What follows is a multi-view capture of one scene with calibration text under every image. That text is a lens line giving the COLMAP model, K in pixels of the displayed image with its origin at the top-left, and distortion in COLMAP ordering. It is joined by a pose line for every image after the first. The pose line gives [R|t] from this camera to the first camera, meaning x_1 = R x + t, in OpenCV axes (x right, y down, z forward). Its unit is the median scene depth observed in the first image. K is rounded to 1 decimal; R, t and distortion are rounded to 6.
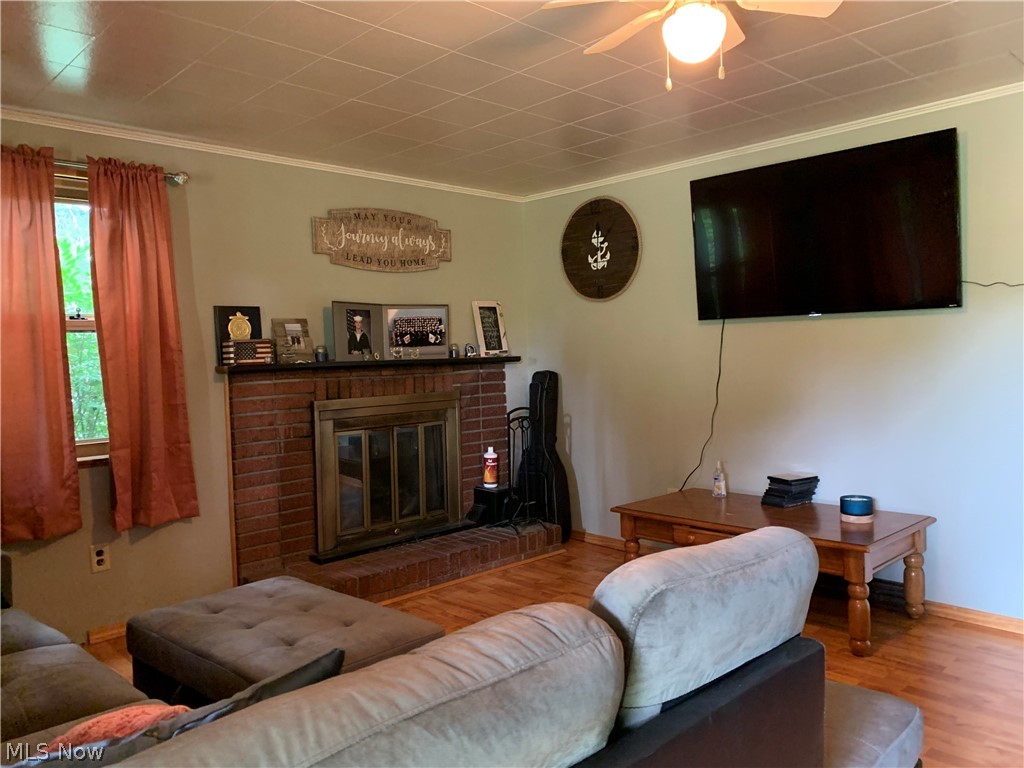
lens RADIAL K [[768.7, 0, 512.0], [0, 768.7, 384.0], [0, 0, 1]] dist [0.099653, -0.150653]
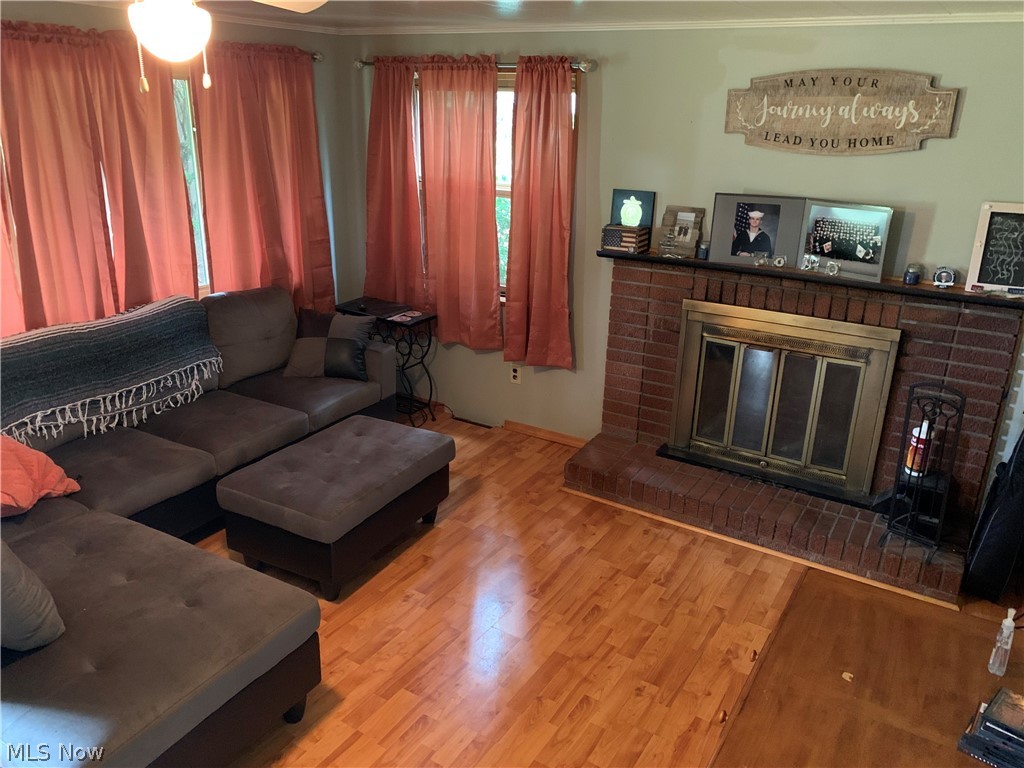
lens RADIAL K [[792.3, 0, 515.2], [0, 792.3, 381.8], [0, 0, 1]] dist [0.041132, -0.035017]
pose [[0.257235, 0.355954, -0.898402, 0.583804], [-0.072190, 0.934168, 0.349455, -0.201249], [0.963649, -0.025037, 0.265997, 0.517902]]
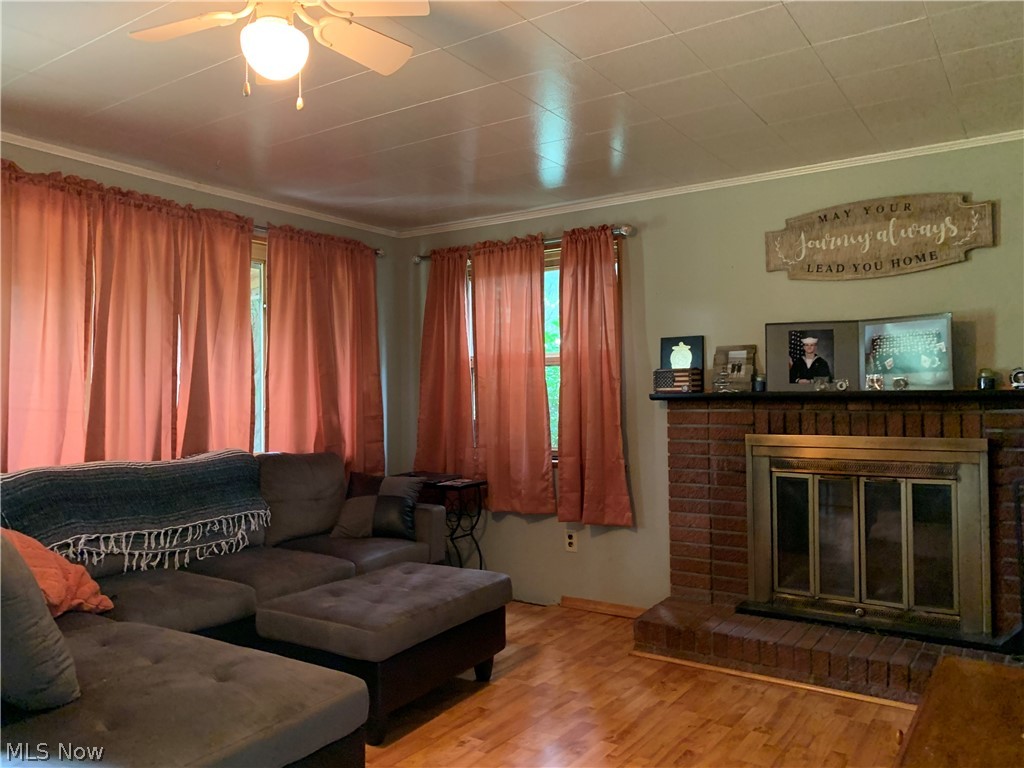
lens RADIAL K [[790.6, 0, 504.0], [0, 790.6, 379.6], [0, 0, 1]] dist [0.058517, -0.077520]
pose [[0.204389, 0.005157, -0.978876, 0.588444], [-0.038485, 0.999255, -0.002772, -0.027668], [0.978133, 0.038239, 0.204436, 0.504550]]
